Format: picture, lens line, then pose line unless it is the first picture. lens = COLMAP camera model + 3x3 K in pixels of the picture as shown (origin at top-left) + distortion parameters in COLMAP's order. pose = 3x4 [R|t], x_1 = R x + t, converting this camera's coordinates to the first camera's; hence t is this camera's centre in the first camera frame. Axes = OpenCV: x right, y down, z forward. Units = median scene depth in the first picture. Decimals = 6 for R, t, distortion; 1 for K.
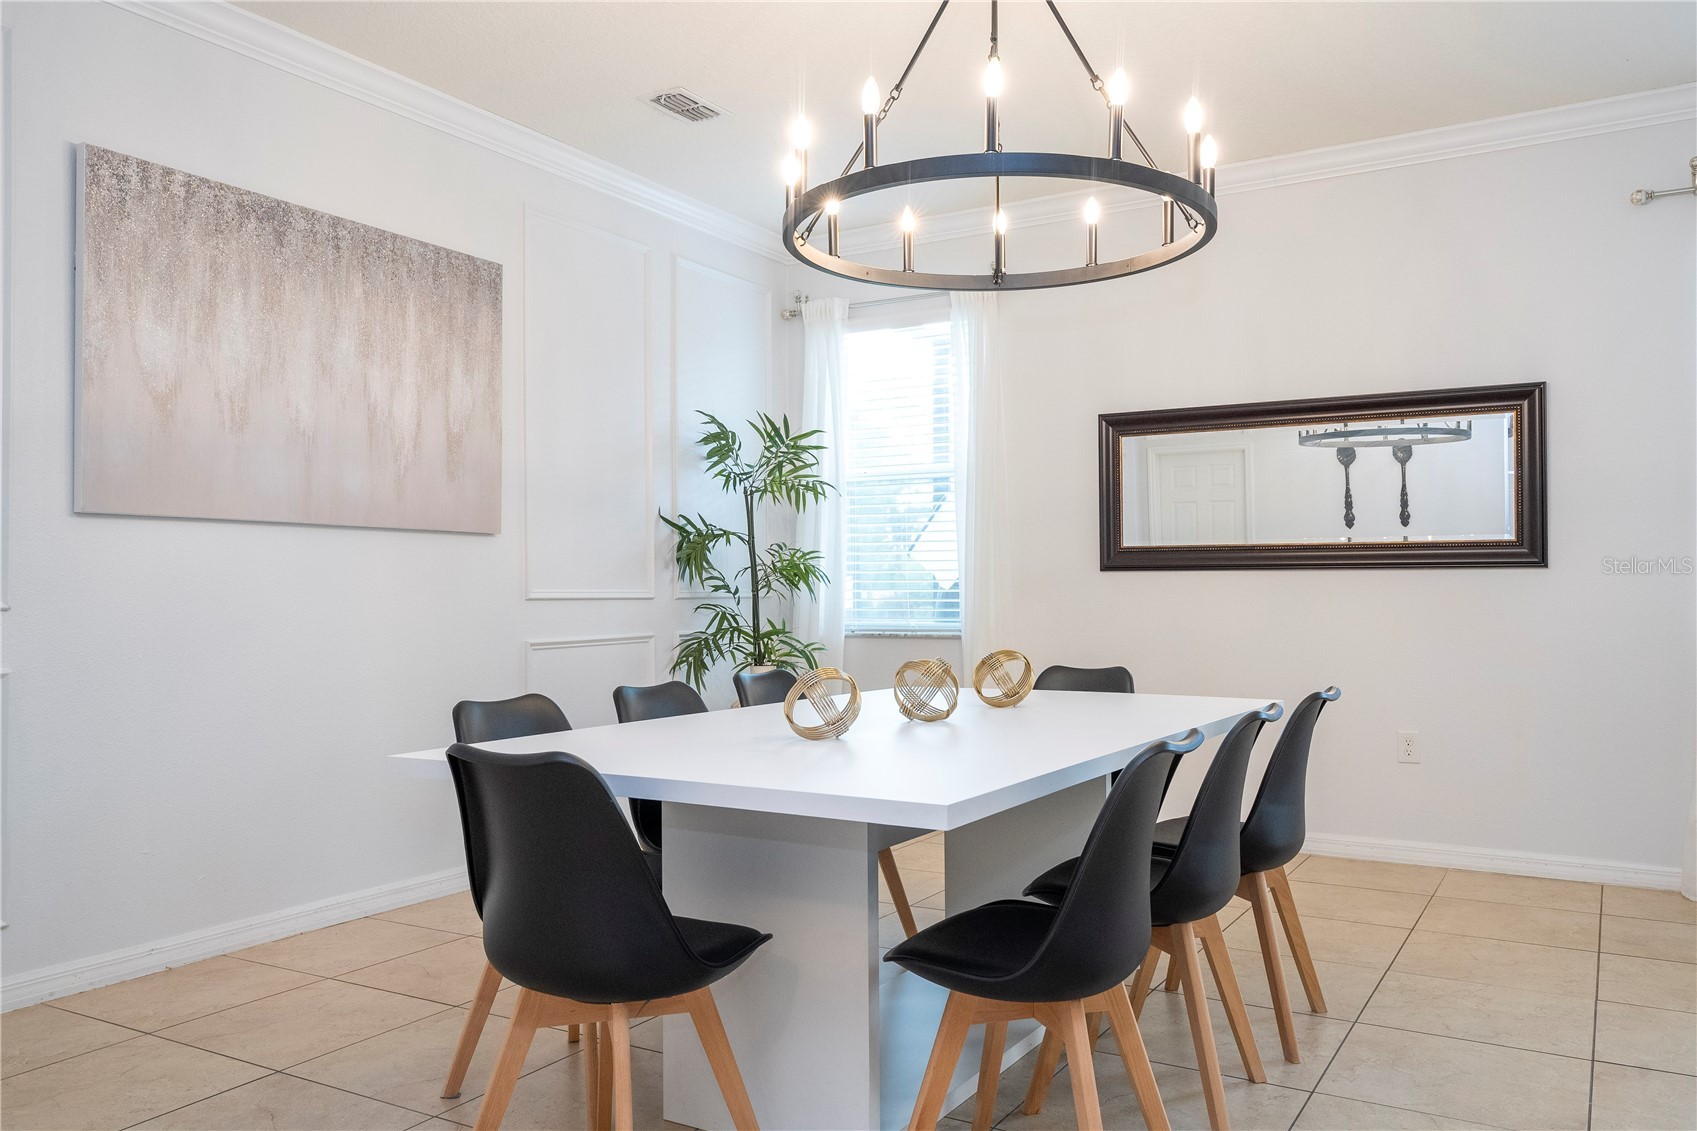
lens RADIAL K [[1257.7, 0, 853.1], [0, 1257.7, 572.7], [0, 0, 1]] dist [-0.003131, -0.001088]
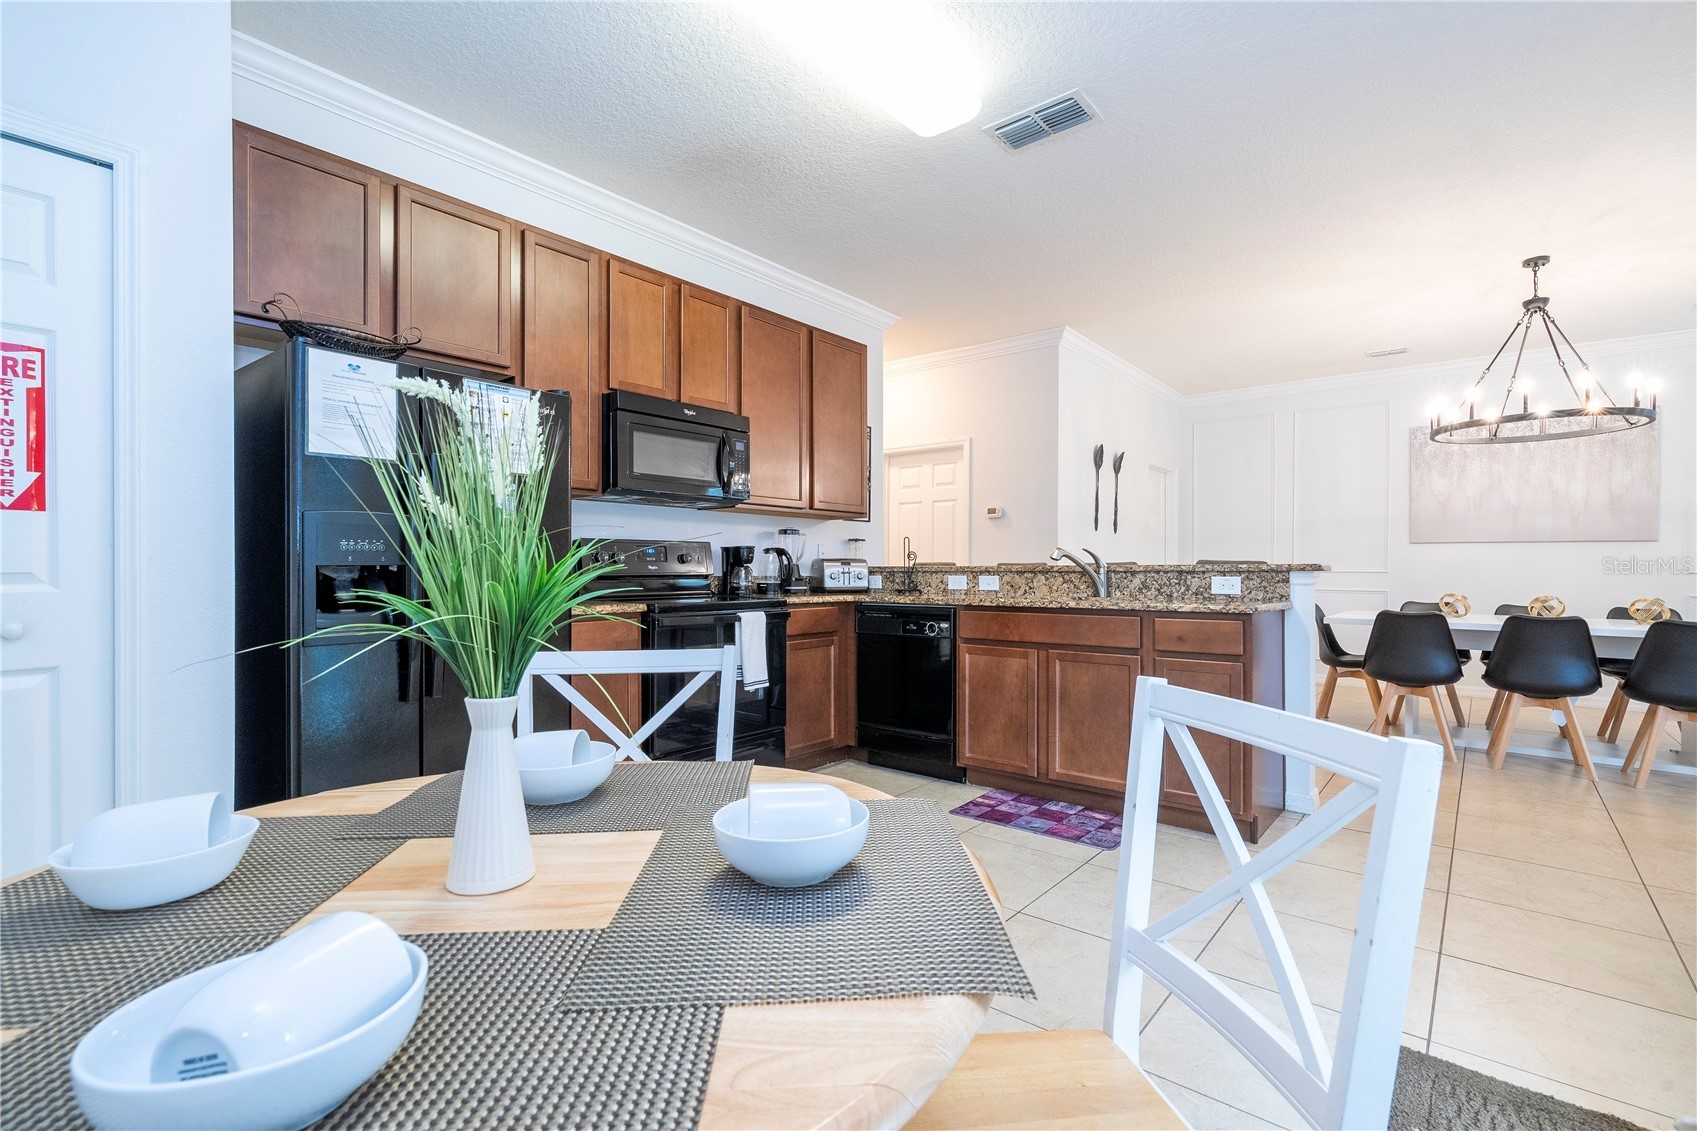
lens RADIAL K [[764.9, 0, 862.1], [0, 764.9, 566.6], [0, 0, 1]] dist [-0.005186, 0.001894]
pose [[-0.139439, 0.003952, -0.990223, 0.940434], [0.009368, 0.999953, 0.002671, -0.003574], [0.990186, -0.008904, -0.139469, -0.072221]]
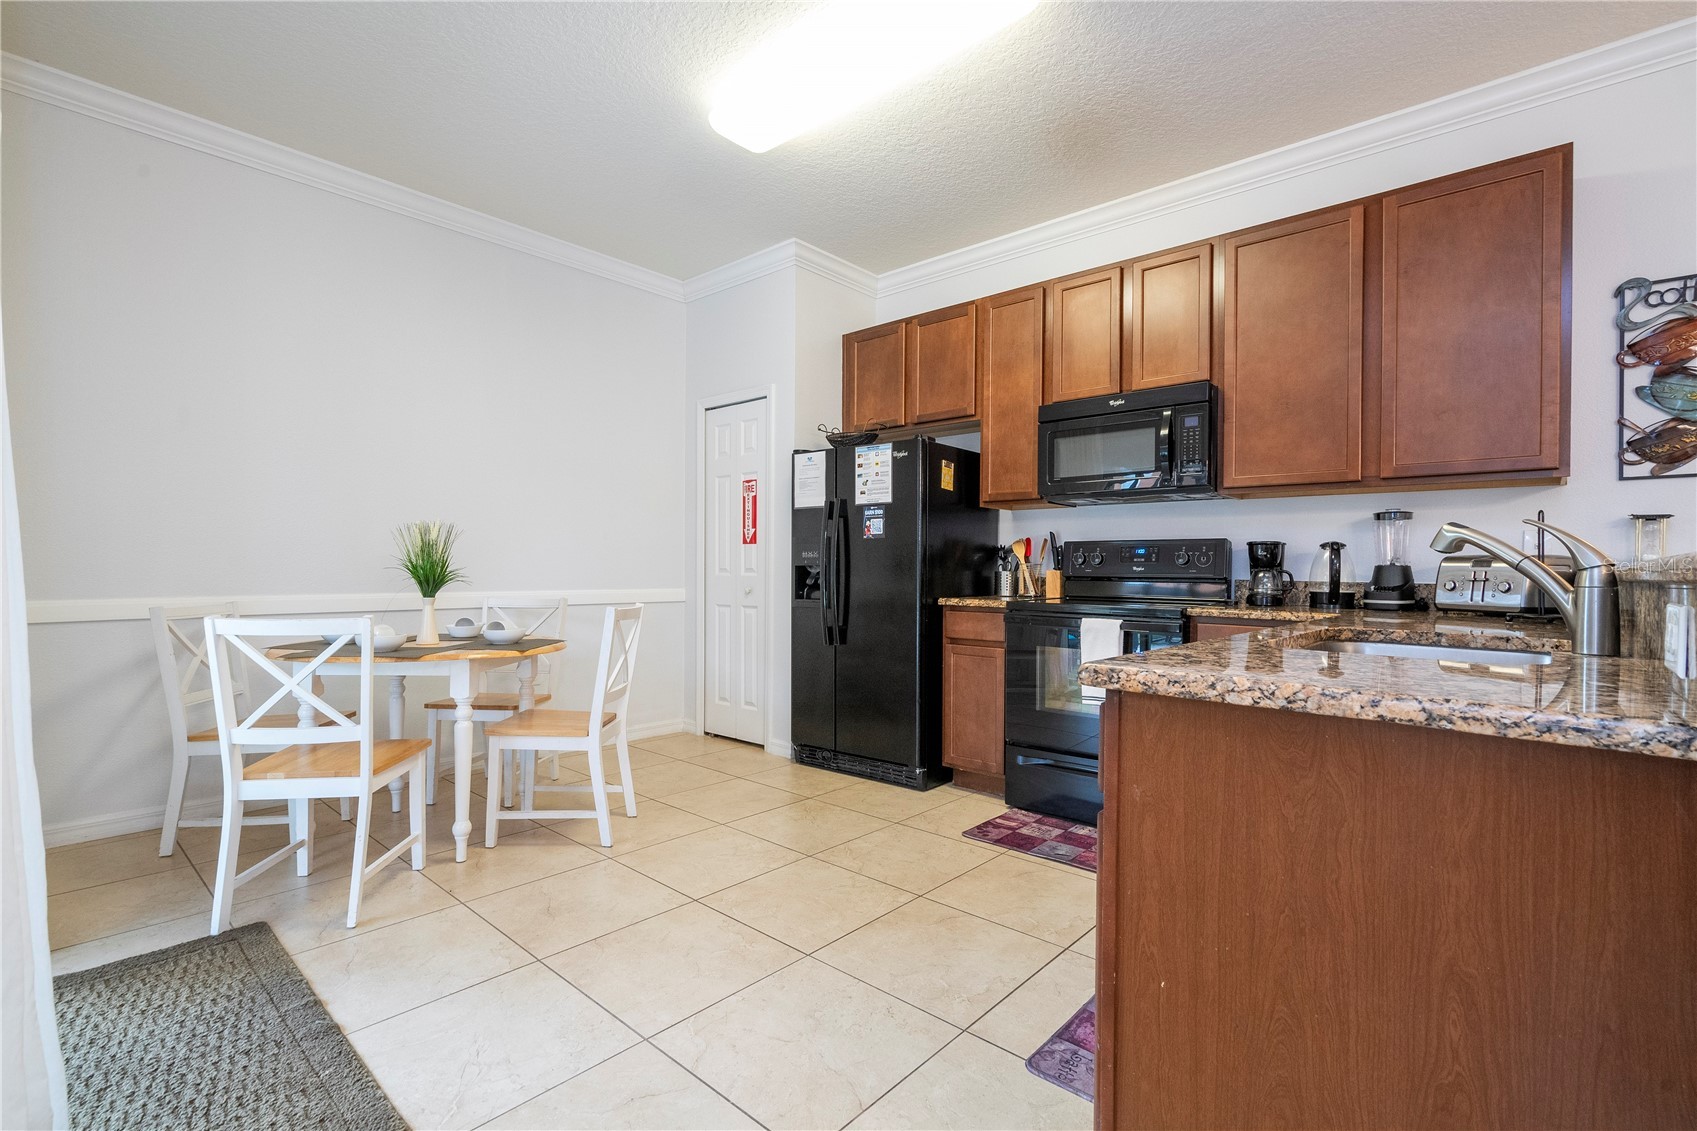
lens RADIAL K [[764.9, 0, 858.2], [0, 764.9, 564.4], [0, 0, 1]] dist [-0.005186, 0.001894]
pose [[-0.984155, -0.002510, 0.177293, 0.412535], [-0.005227, 0.999876, -0.014857, 0.004204], [-0.177234, -0.015549, -0.984046, 0.325327]]
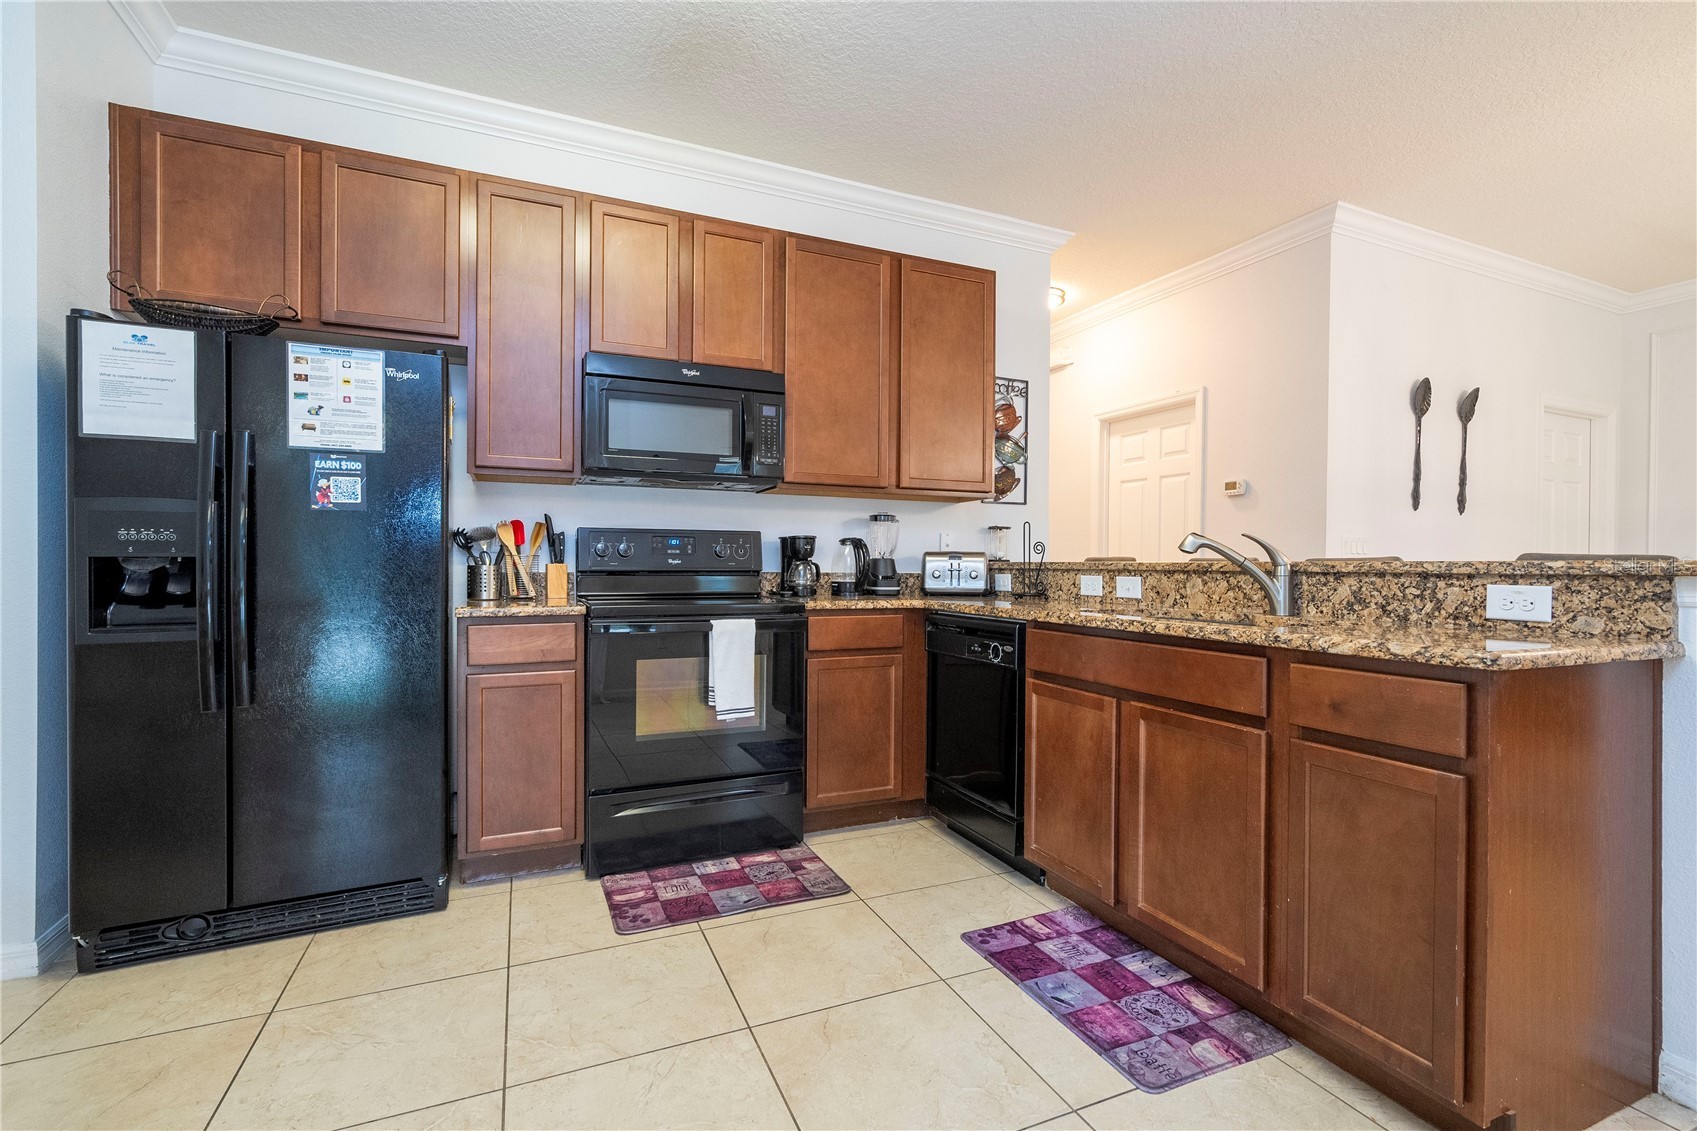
lens RADIAL K [[764.9, 0, 859.6], [0, 764.9, 565.2], [0, 0, 1]] dist [-0.005186, 0.001894]
pose [[-0.569902, 0.004809, -0.821699, 0.689574], [0.004076, 0.999987, 0.003025, -0.001182], [0.821703, -0.001625, -0.569914, 0.093271]]
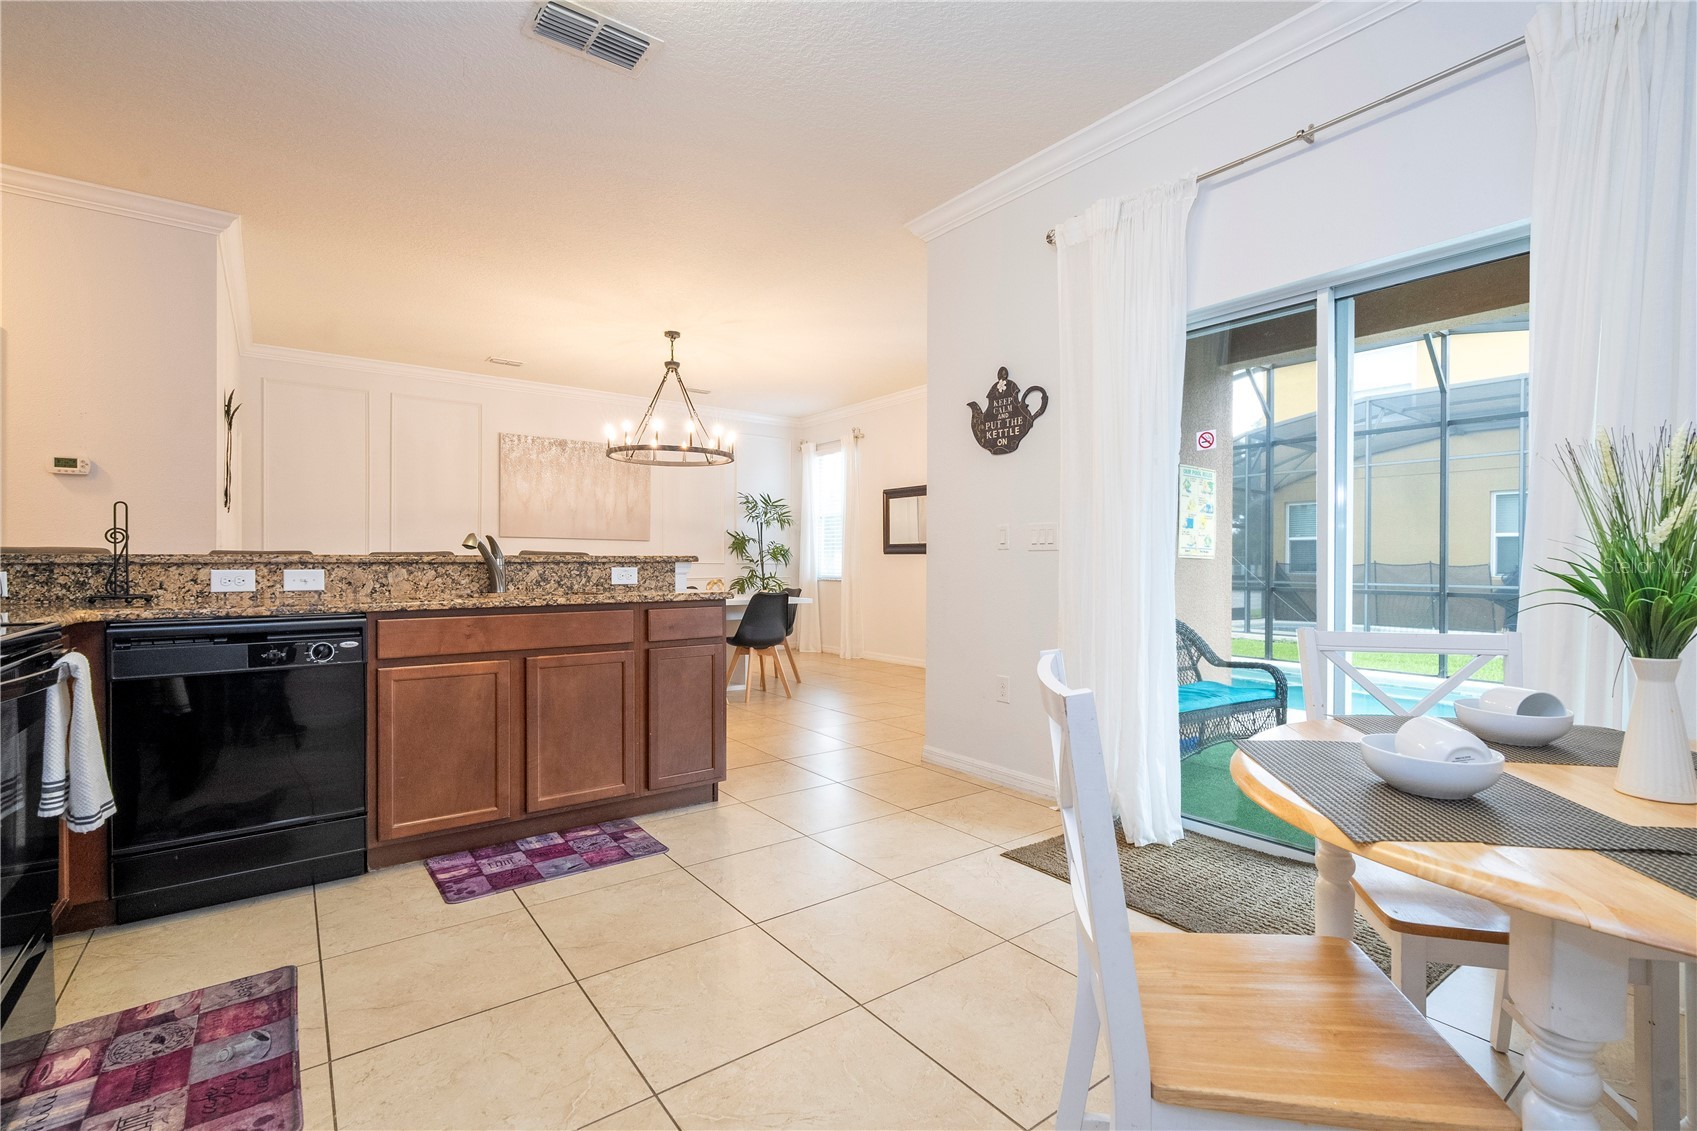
lens RADIAL K [[764.9, 0, 858.5], [0, 764.9, 566.0], [0, 0, 1]] dist [-0.005186, 0.001894]
pose [[0.929803, 0.010225, -0.367915, 0.701413], [-0.004192, 0.999843, 0.017191, -0.004019], [0.368033, -0.014442, 0.929700, -0.399343]]
